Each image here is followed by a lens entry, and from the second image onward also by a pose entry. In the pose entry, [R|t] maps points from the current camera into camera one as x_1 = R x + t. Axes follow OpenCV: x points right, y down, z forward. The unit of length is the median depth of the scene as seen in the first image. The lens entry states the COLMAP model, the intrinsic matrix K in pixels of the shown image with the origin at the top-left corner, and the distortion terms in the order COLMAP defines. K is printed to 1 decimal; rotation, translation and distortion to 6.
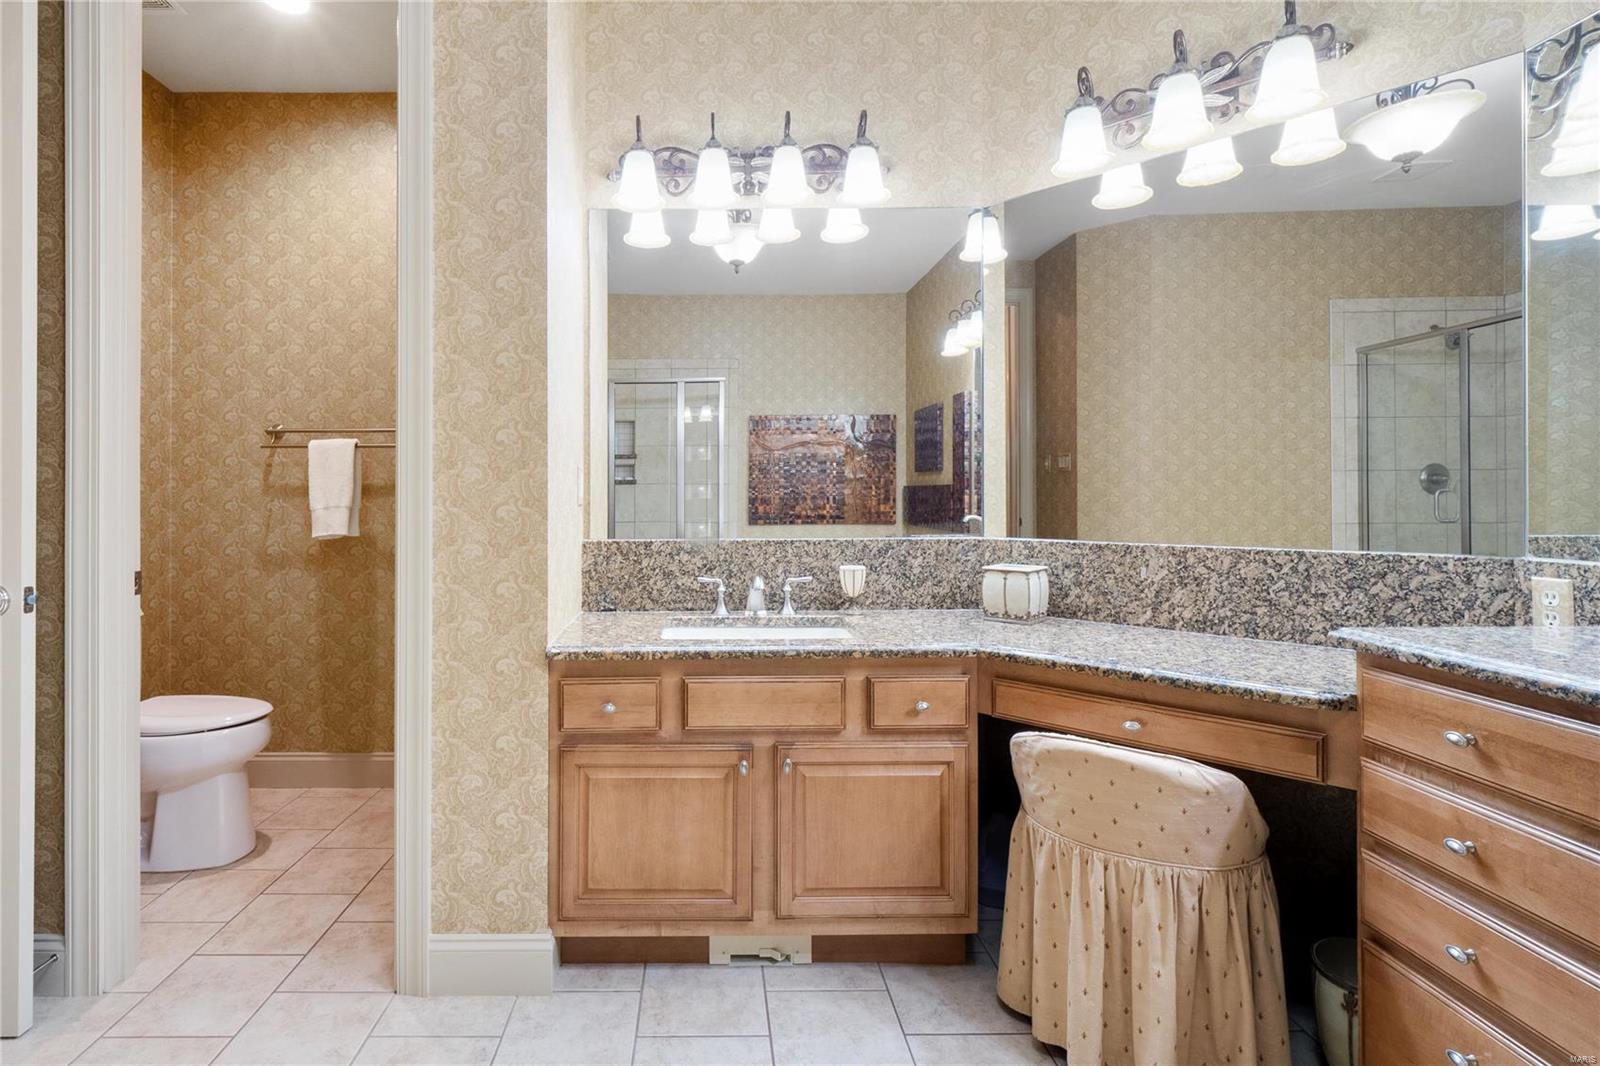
lens RADIAL K [[824.5, 0, 740.2], [0, 824.5, 488.9], [0, 0, 1]] dist [0.000395, -0.003678]
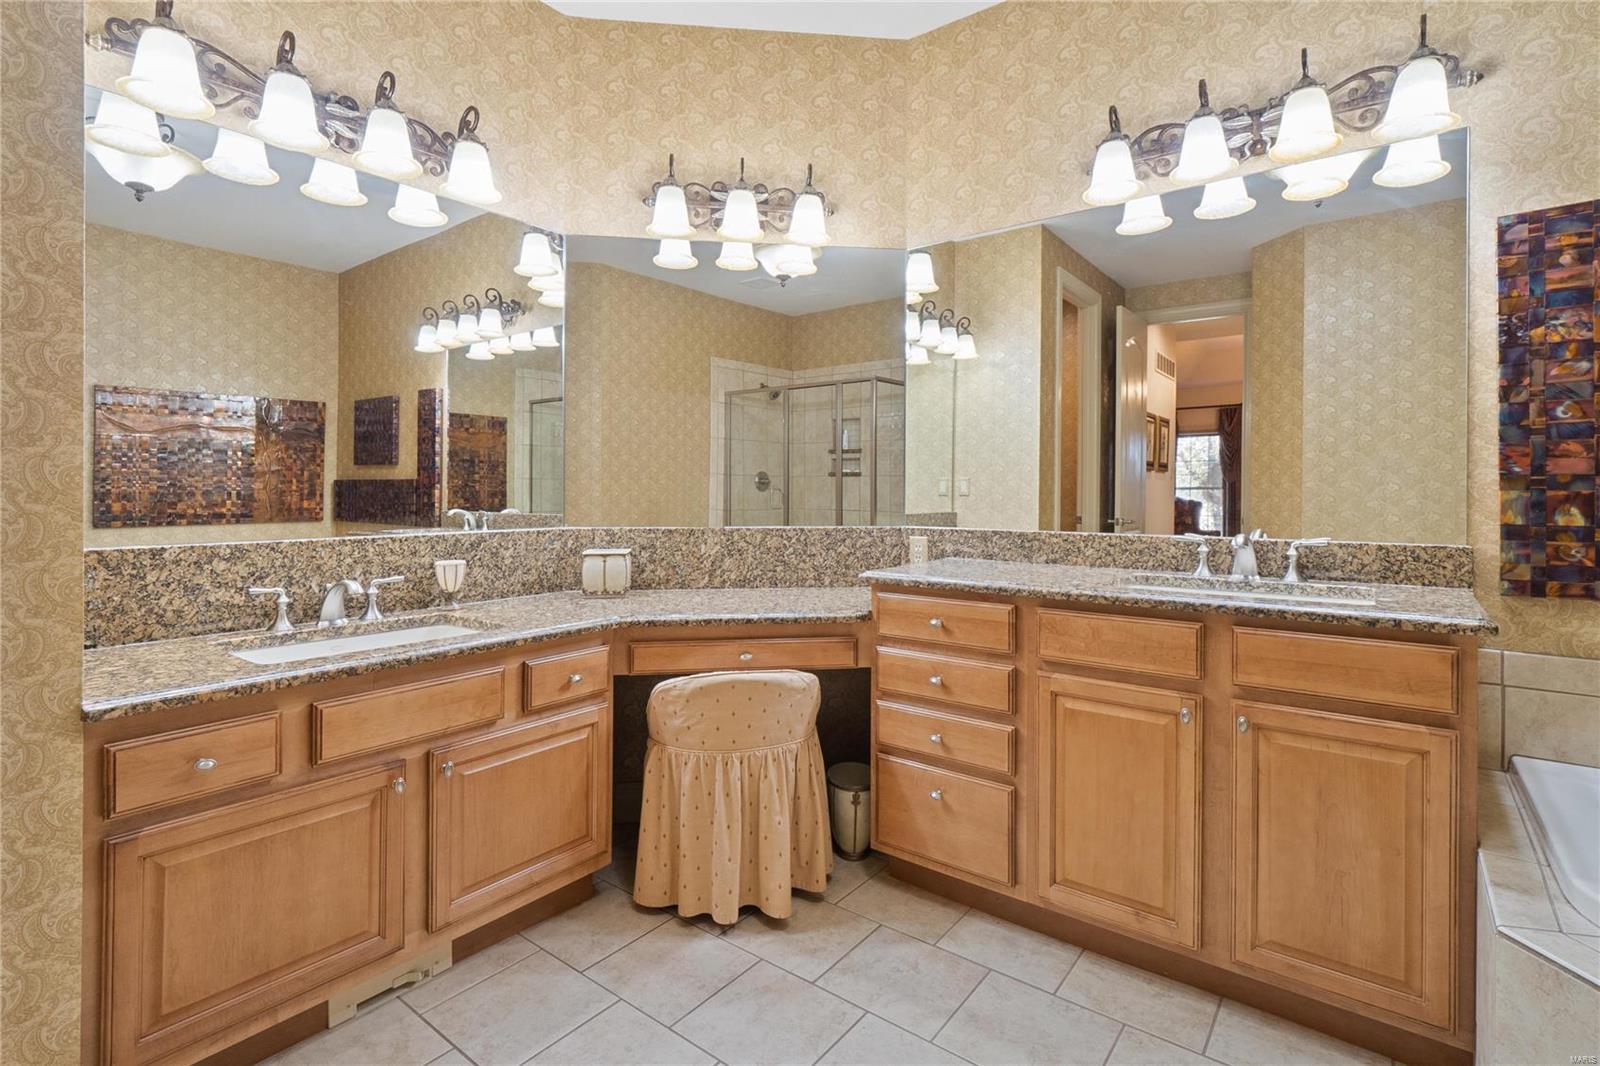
lens RADIAL K [[754.1, 0, 808.5], [0, 754.1, 493.5], [0, 0, 1]] dist [0.001765, -0.005239]
pose [[0.588197, 0.003842, 0.808709, -0.395162], [-0.011373, 0.999929, 0.003521, 0.005250], [-0.808638, -0.011268, 0.588199, 0.138387]]
